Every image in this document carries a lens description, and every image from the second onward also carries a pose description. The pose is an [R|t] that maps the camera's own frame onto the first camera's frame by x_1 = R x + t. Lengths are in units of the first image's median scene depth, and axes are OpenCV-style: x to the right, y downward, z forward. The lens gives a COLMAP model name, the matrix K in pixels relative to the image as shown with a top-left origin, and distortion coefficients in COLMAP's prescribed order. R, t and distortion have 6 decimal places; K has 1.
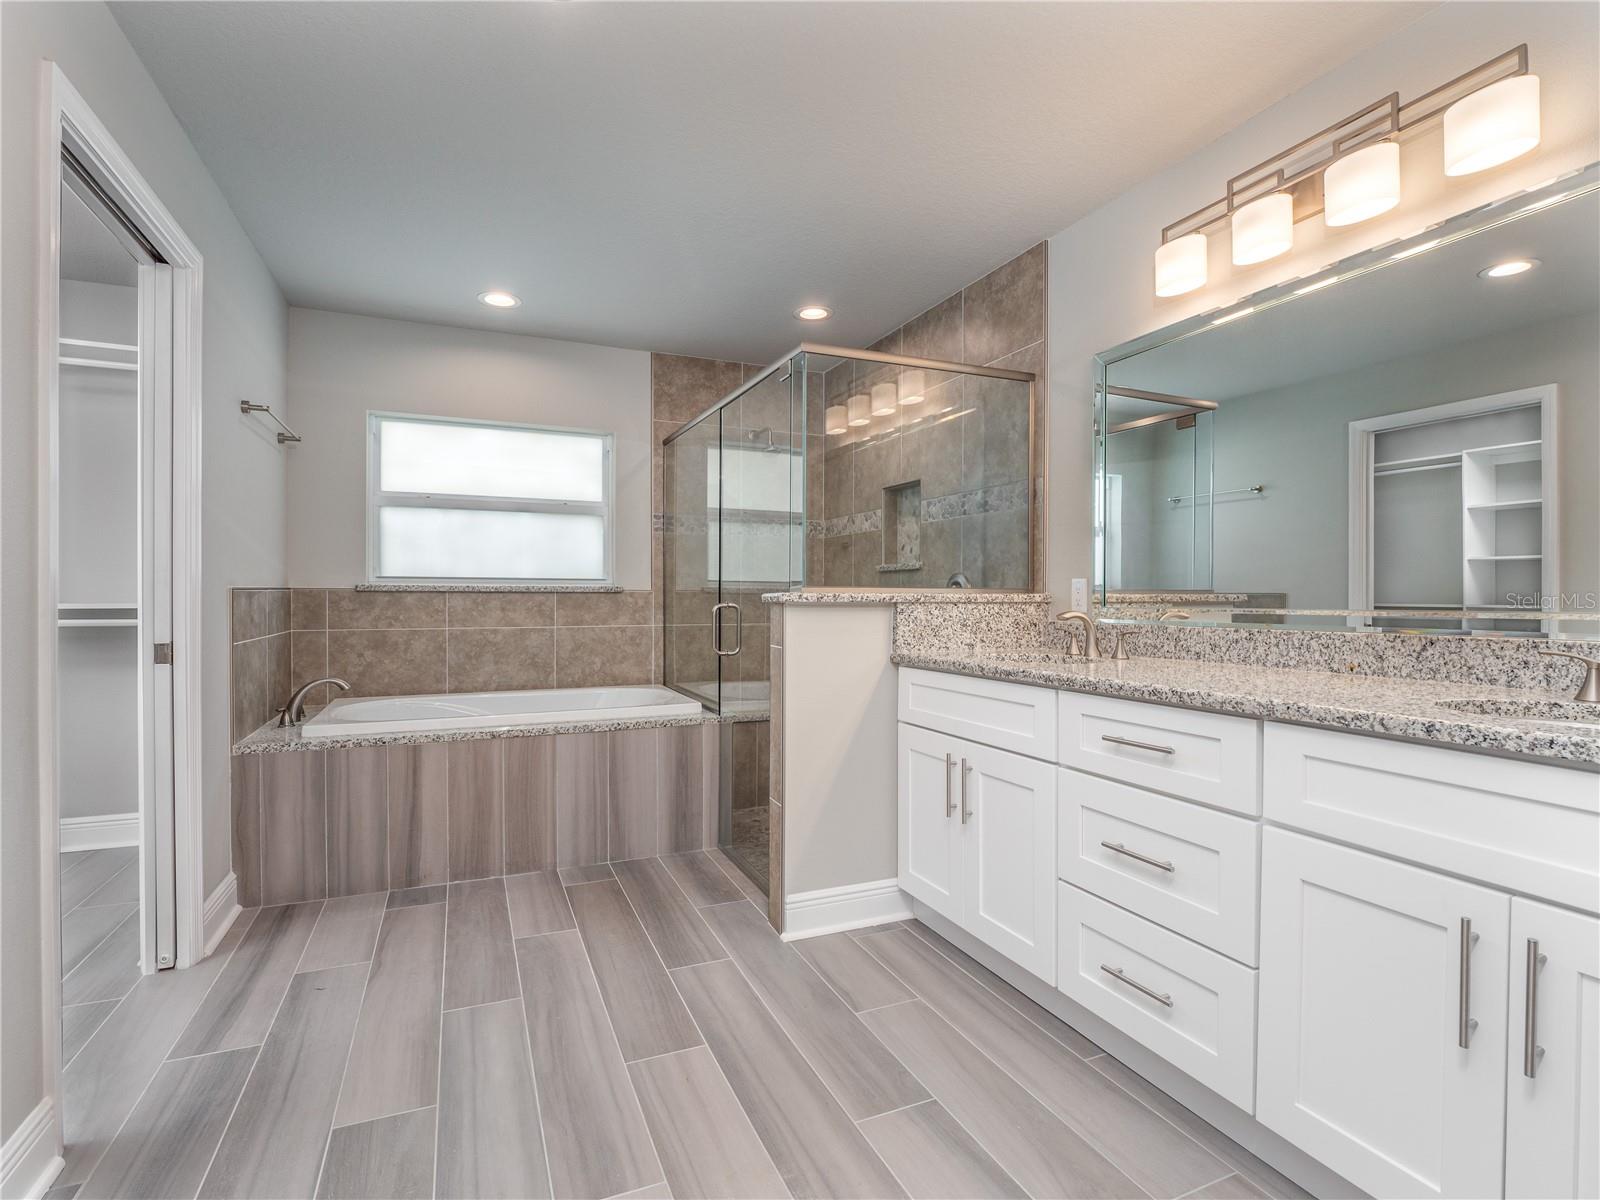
lens RADIAL K [[798.3, 0, 792.9], [0, 798.3, 600.0], [0, 0, 1]] dist [-0.003248, -0.011723]
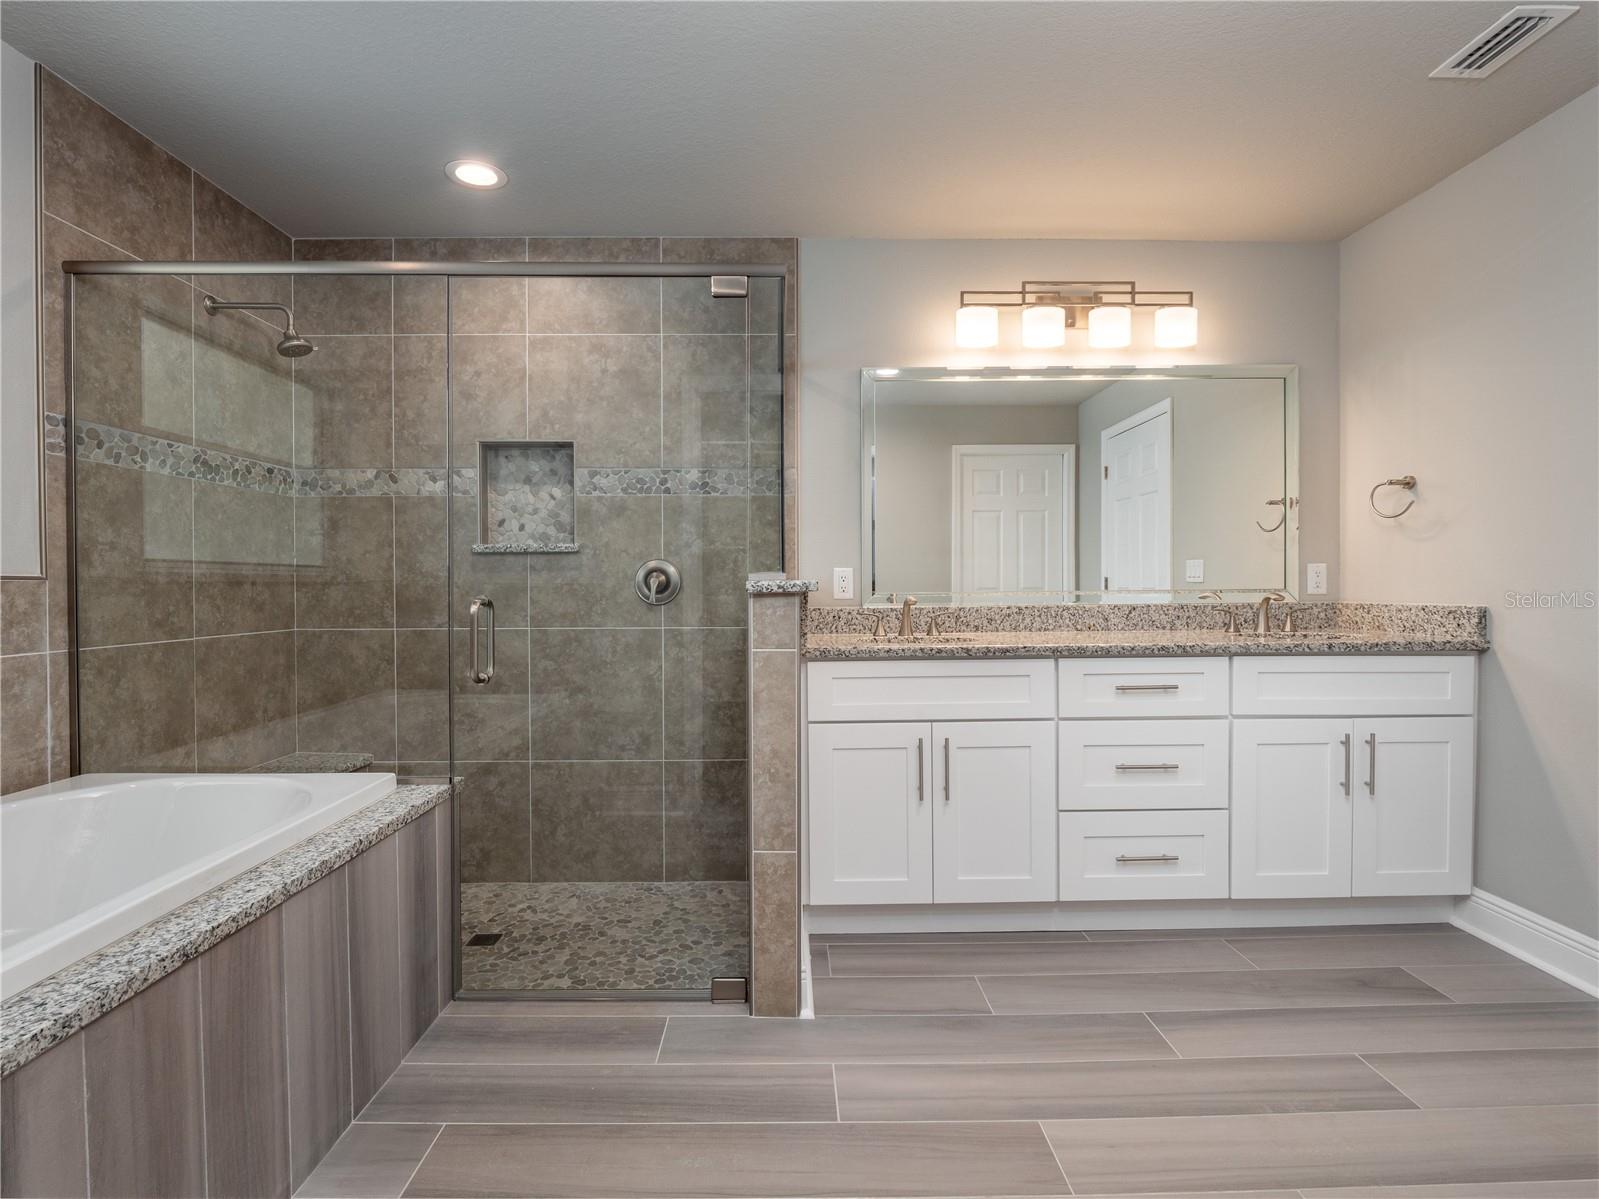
lens RADIAL K [[797.8, 0, 792.4], [0, 797.8, 599.5], [0, 0, 1]] dist [-0.003248, -0.011723]
pose [[0.369137, -0.020761, 0.929143, -0.500142], [0.011269, 0.999777, 0.017862, -0.002636], [-0.929307, 0.003877, 0.369289, 0.482316]]
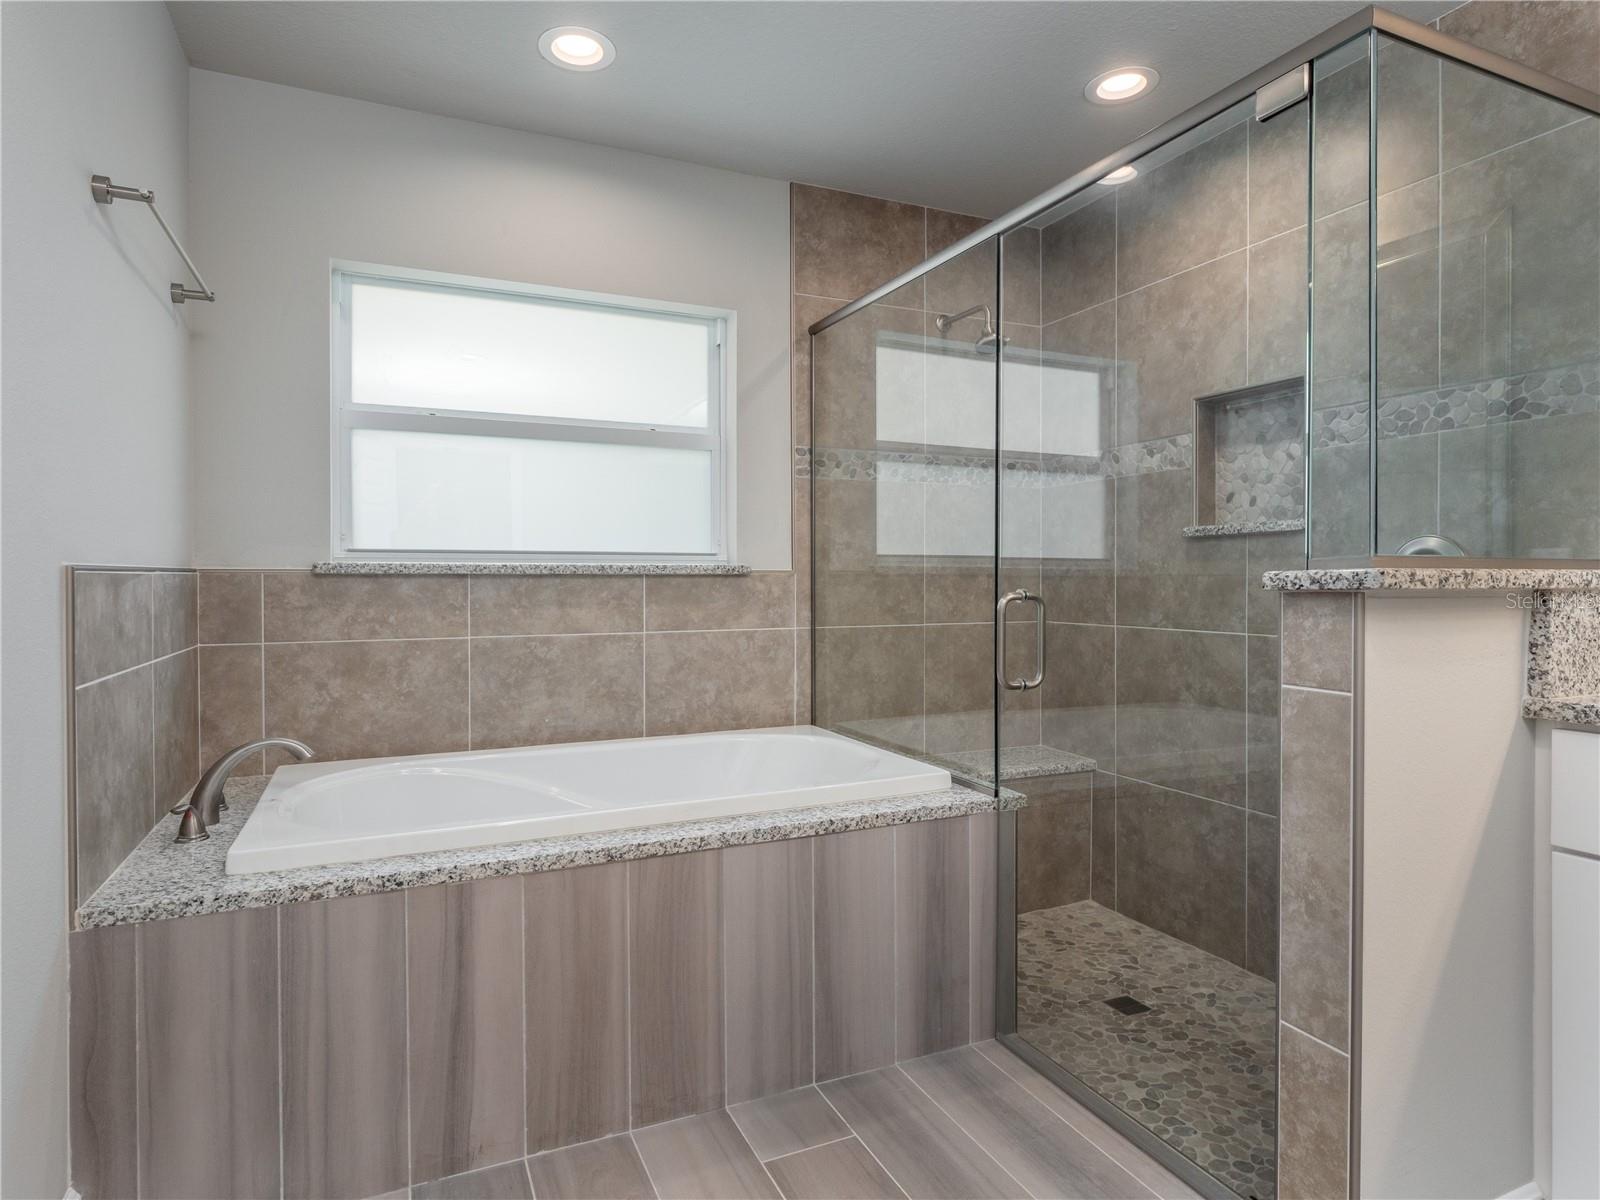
lens RADIAL K [[900.8, 0, 783.4], [0, 900.8, 588.5], [0, 0, 1]] dist [-0.000962, -0.001910]
pose [[0.999732, -0.005550, 0.022488, -0.226135], [0.005477, 0.999980, 0.003271, -0.001140], [-0.022505, -0.003147, 0.999742, 0.347838]]
